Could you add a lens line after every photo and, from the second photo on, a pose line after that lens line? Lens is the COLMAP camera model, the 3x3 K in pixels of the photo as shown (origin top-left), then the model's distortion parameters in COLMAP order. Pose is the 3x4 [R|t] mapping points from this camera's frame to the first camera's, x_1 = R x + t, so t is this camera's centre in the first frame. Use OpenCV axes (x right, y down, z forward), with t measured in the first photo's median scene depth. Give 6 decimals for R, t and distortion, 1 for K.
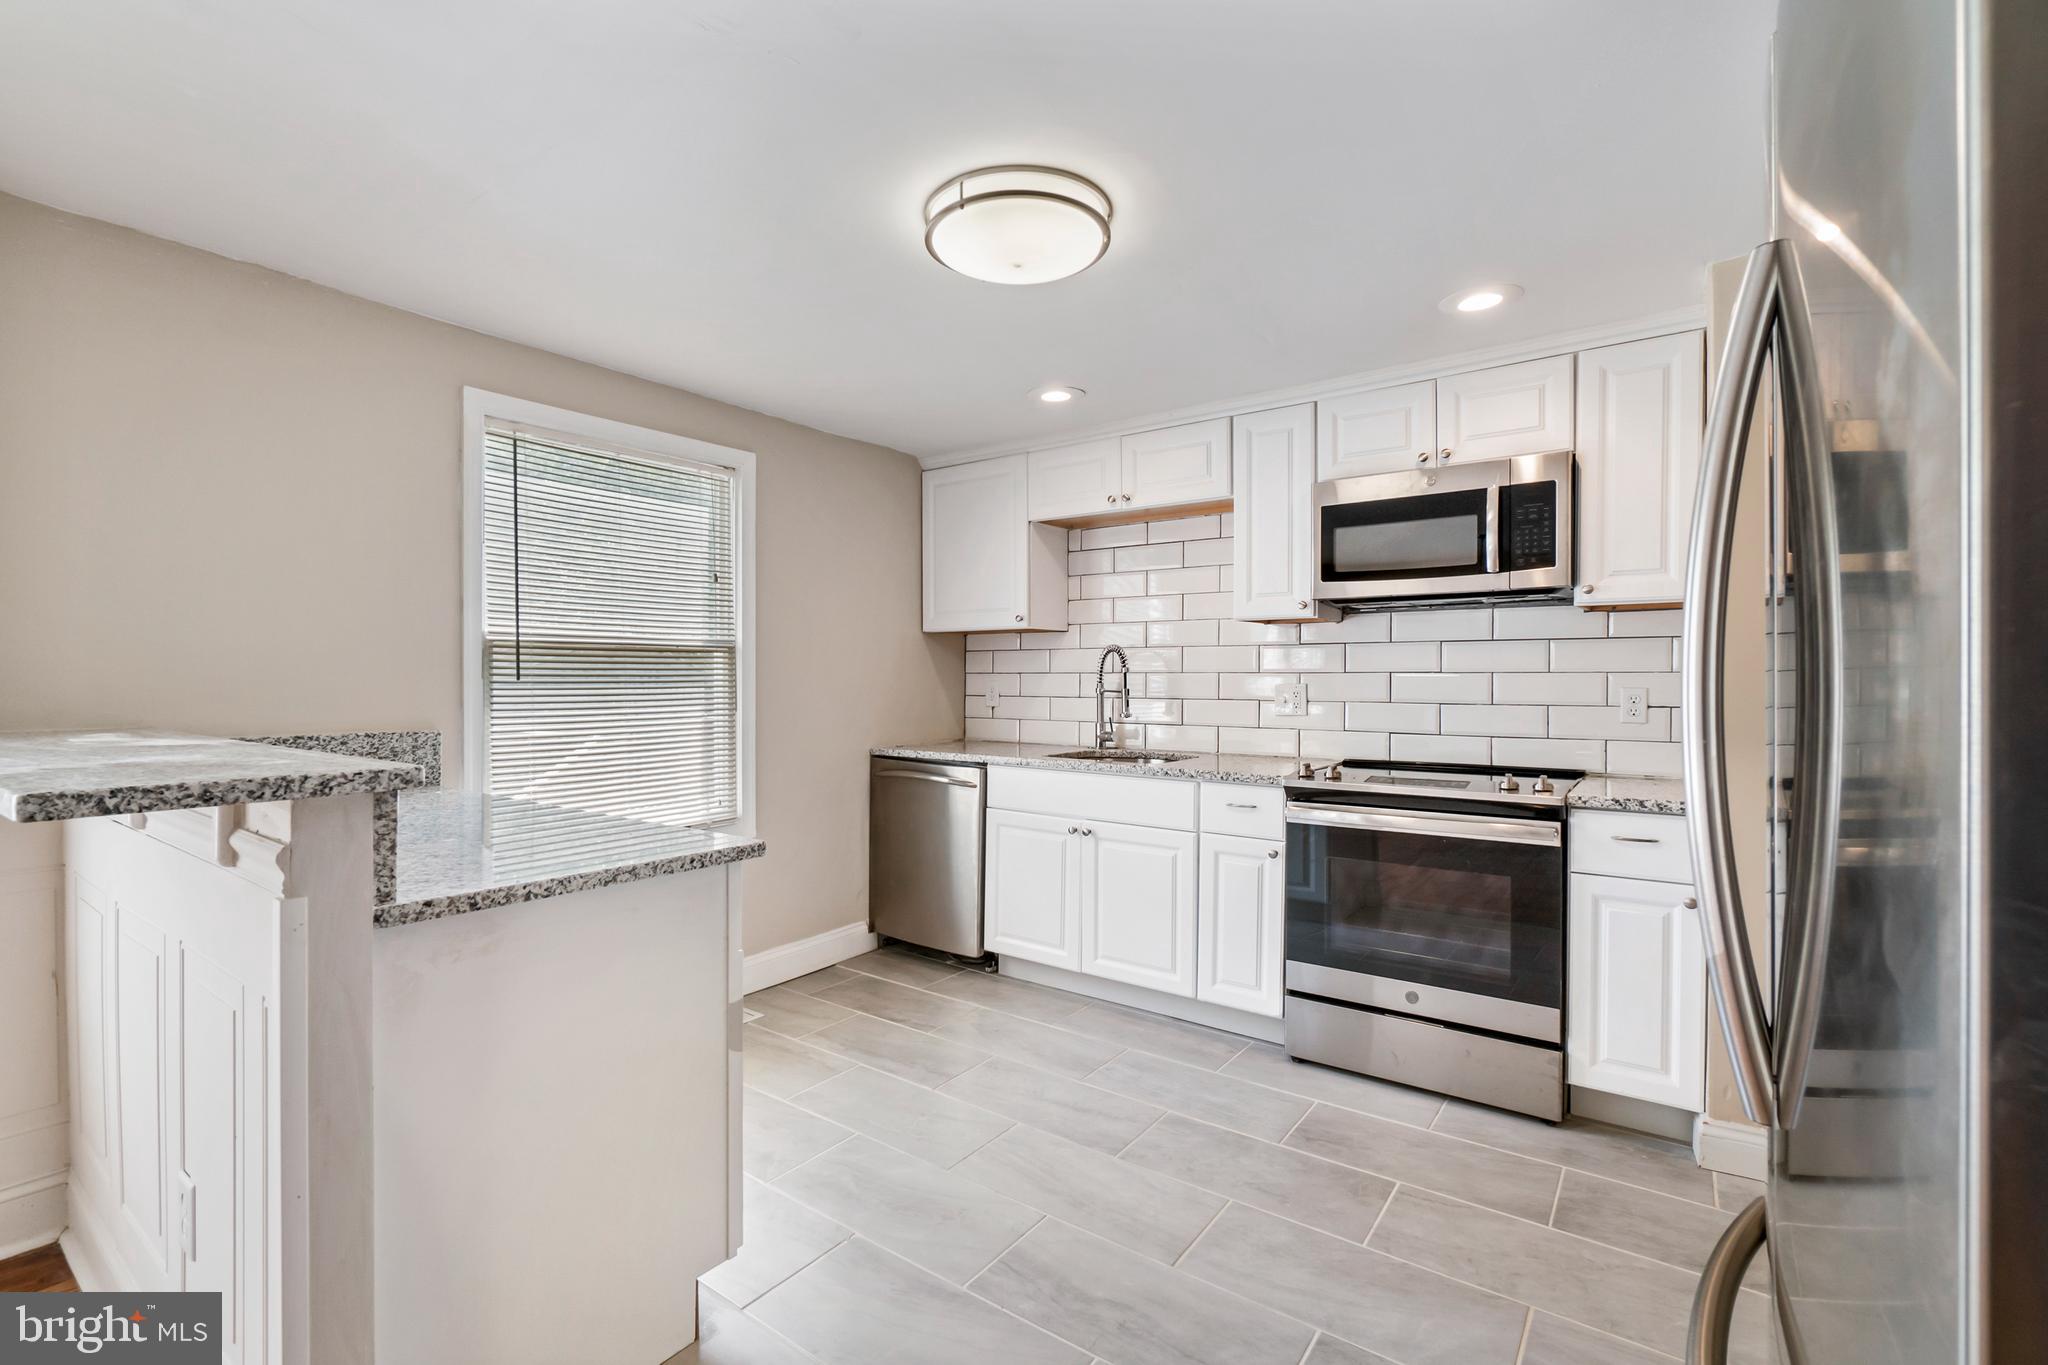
lens RADIAL K [[889.9, 0, 1024.0], [0, 889.9, 682.5], [0, 0, 1]] dist [0.002995, 0.000207]
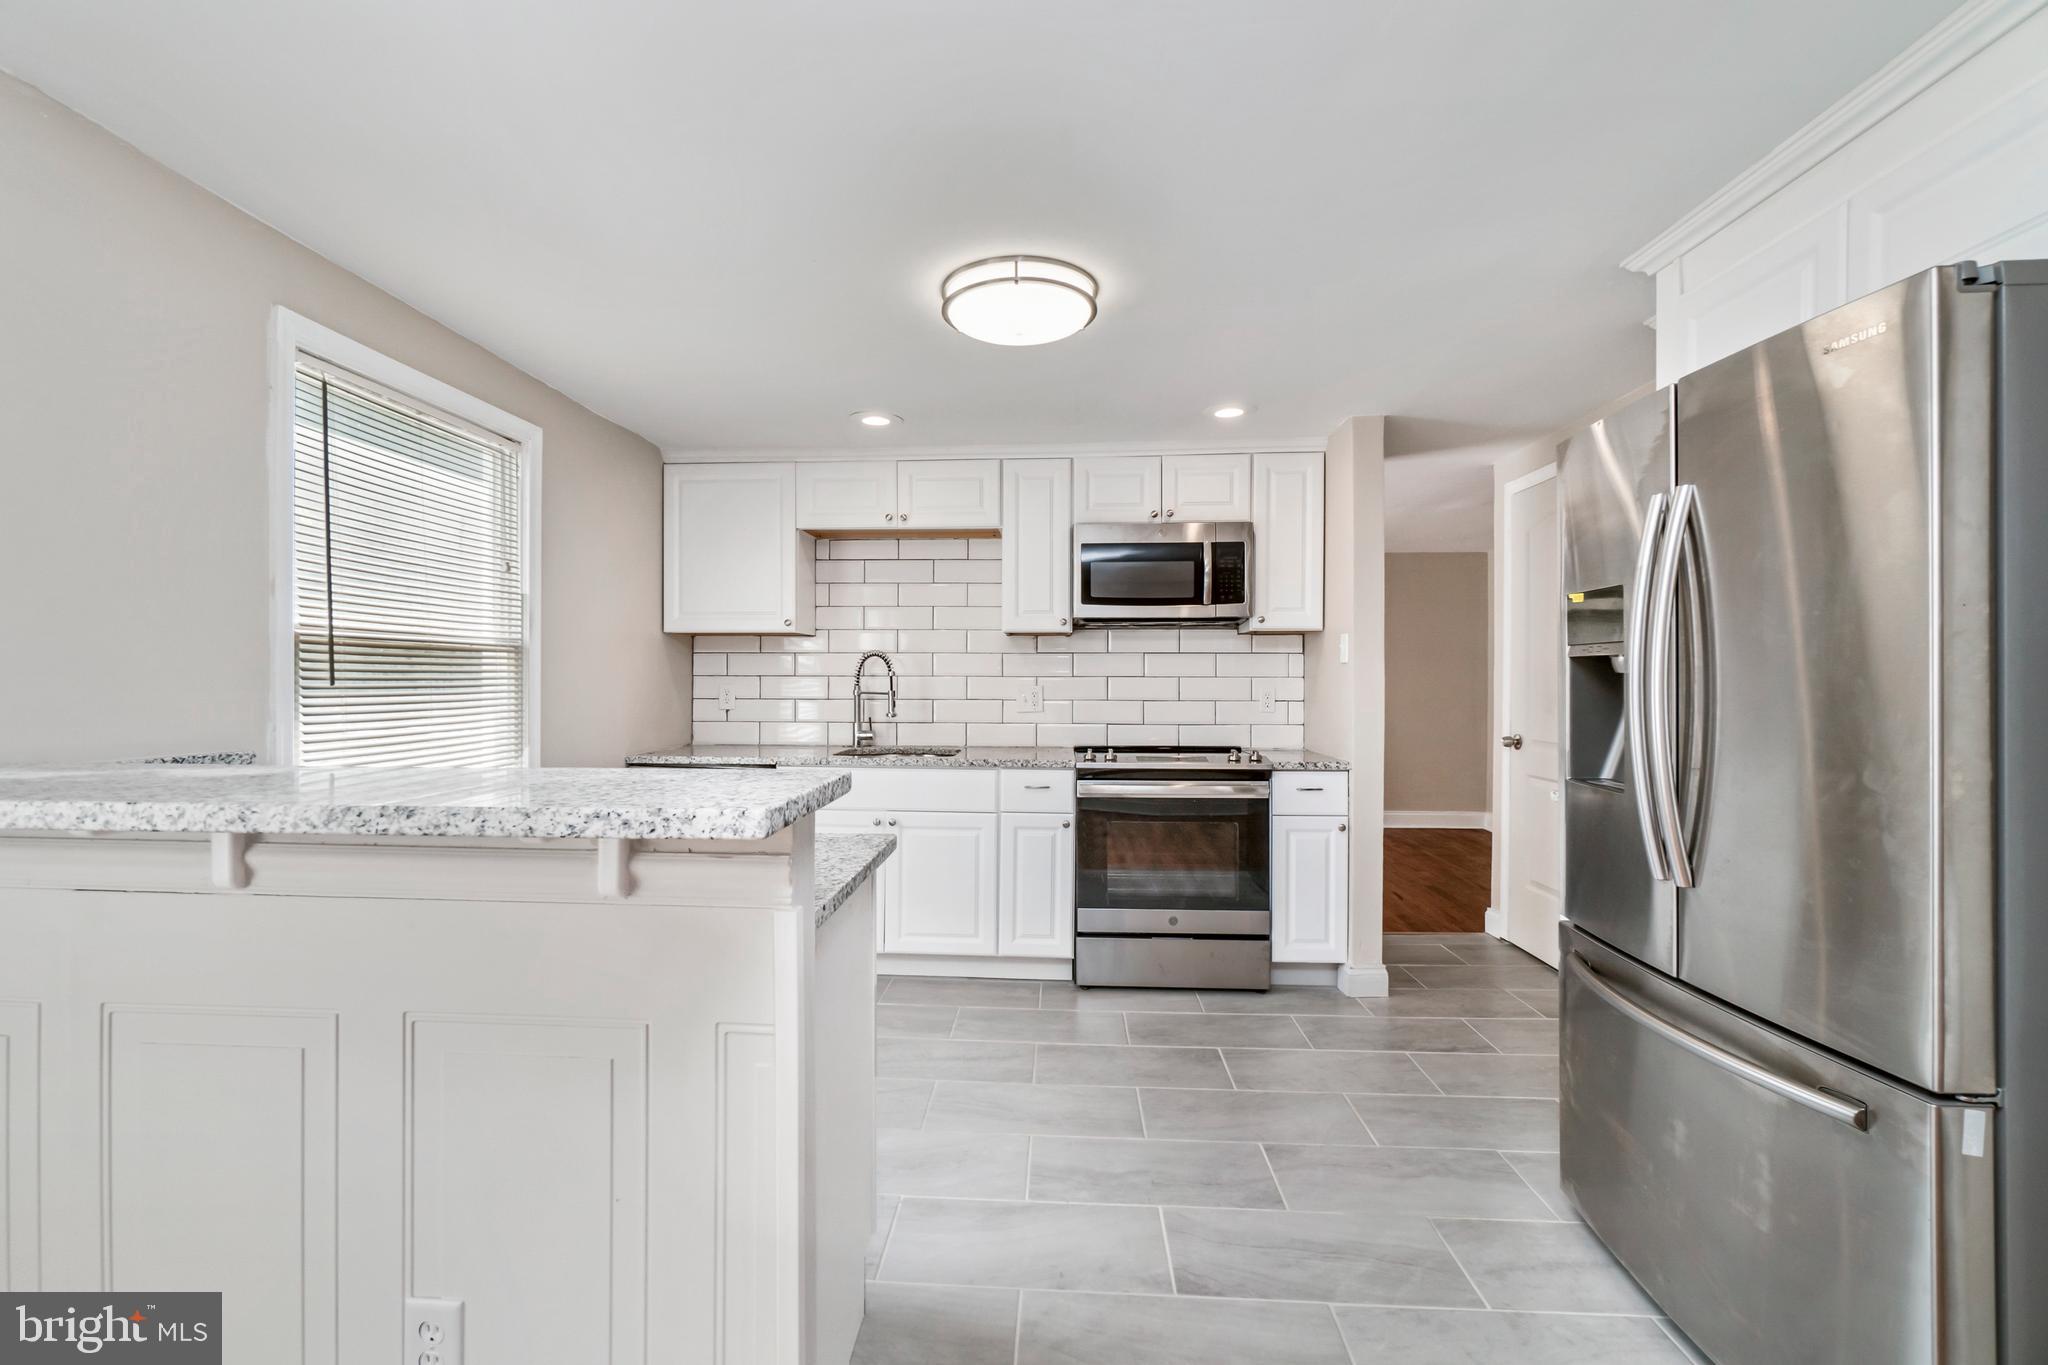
lens RADIAL K [[877.3, 0, 996.4], [0, 877.3, 678.9], [0, 0, 1]] dist [-0.001056, -0.000085]
pose [[0.849086, 0.000174, 0.528254, -0.430838], [0.002449, 0.999988, -0.004265, -0.003290], [-0.528248, 0.004915, 0.849076, 0.020202]]
